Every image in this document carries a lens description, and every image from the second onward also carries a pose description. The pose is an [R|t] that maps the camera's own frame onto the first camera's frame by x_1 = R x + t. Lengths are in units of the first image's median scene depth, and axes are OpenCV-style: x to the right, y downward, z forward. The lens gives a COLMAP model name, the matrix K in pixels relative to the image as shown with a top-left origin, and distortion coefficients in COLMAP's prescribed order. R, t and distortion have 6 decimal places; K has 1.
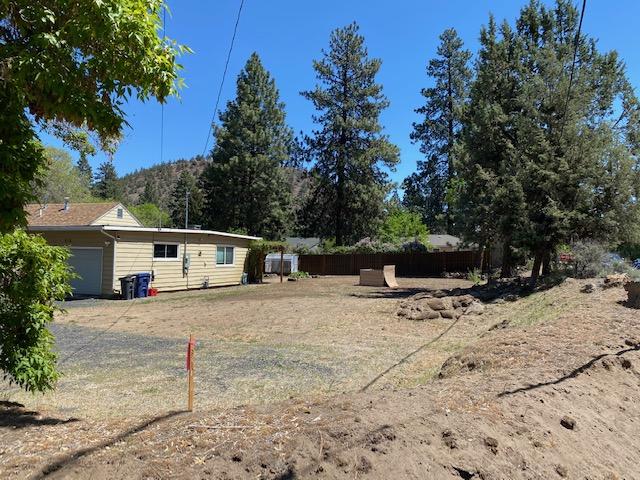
lens RADIAL K [[517.7, 0, 320.0], [0, 517.7, 240.0], [0, 0, 1]] dist [0.072396, -0.159293]
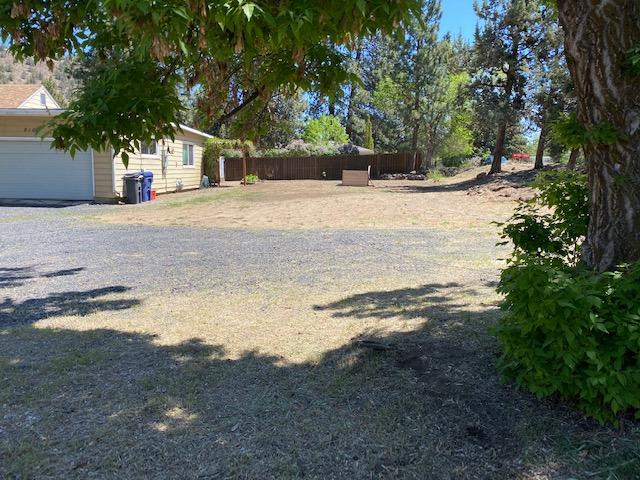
lens RADIAL K [[517.7, 0, 320.0], [0, 517.7, 240.0], [0, 0, 1]] dist [0.072396, -0.159293]
pose [[0.913124, -0.057977, 0.403538, -0.340088], [-0.009812, 0.986424, 0.163923, 0.025865], [-0.407563, -0.153641, 0.900159, 0.101803]]
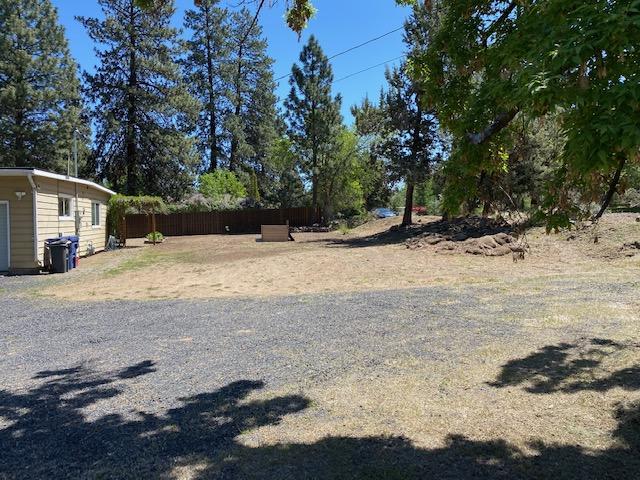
lens RADIAL K [[517.7, 0, 320.0], [0, 517.7, 240.0], [0, 0, 1]] dist [0.072396, -0.159293]
pose [[0.762212, -0.050349, 0.645366, -0.435575], [0.005695, 0.997454, 0.071091, 0.015082], [-0.647302, -0.050511, 0.760558, 0.169937]]
